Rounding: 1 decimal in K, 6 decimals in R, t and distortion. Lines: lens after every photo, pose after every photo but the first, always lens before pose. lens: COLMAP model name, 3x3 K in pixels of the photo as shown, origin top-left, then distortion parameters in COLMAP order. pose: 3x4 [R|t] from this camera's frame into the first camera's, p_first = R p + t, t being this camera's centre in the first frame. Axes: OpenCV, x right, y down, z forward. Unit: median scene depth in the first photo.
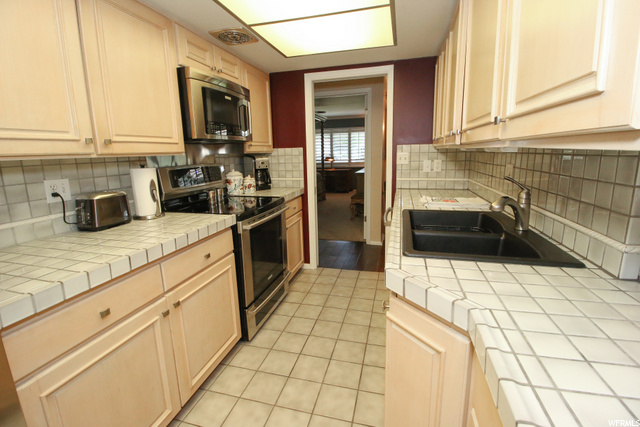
lens RADIAL K [[291.3, 0, 320.0], [0, 291.3, 207.1], [0, 0, 1]] dist [-0.006887, -0.008552]
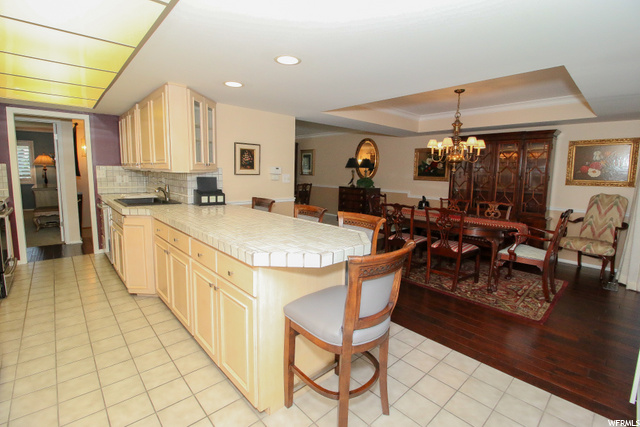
lens RADIAL K [[291.3, 0, 320.2], [0, 291.3, 207.8], [0, 0, 1]] dist [-0.006887, -0.008552]
pose [[0.533627, -0.068528, 0.842939, -0.428478], [0.122862, 0.992419, 0.002901, 0.157476], [-0.836748, 0.102017, 0.538002, -0.834782]]
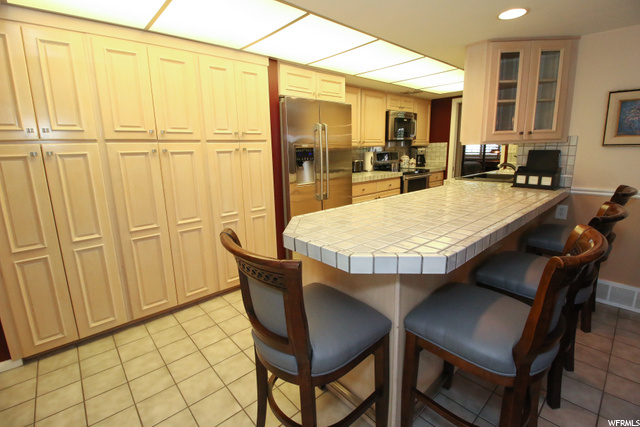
lens RADIAL K [[291.3, 0, 322.3], [0, 291.3, 209.9], [0, 0, 1]] dist [-0.006887, -0.008552]
pose [[0.840900, 0.114002, -0.529046, 0.301587], [-0.096294, 0.993480, 0.061026, 0.168970], [0.532554, -0.000373, 0.846396, -0.912028]]
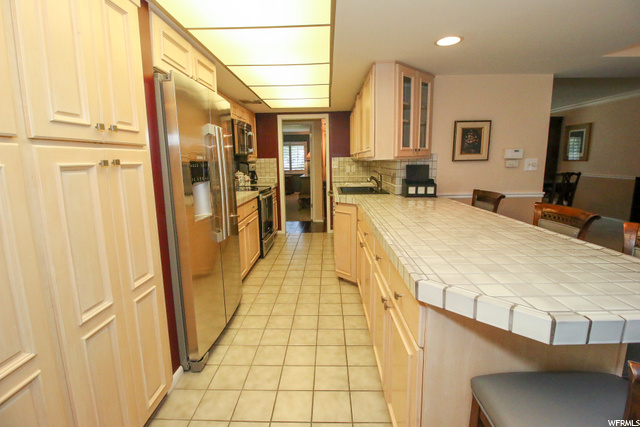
lens RADIAL K [[291.3, 0, 319.5], [0, 291.3, 207.3], [0, 0, 1]] dist [-0.006887, -0.008552]
pose [[0.972750, -0.029025, 0.230031, -0.238191], [0.036714, 0.998899, -0.029215, 0.147798], [-0.228930, 0.036864, 0.972745, -0.740415]]
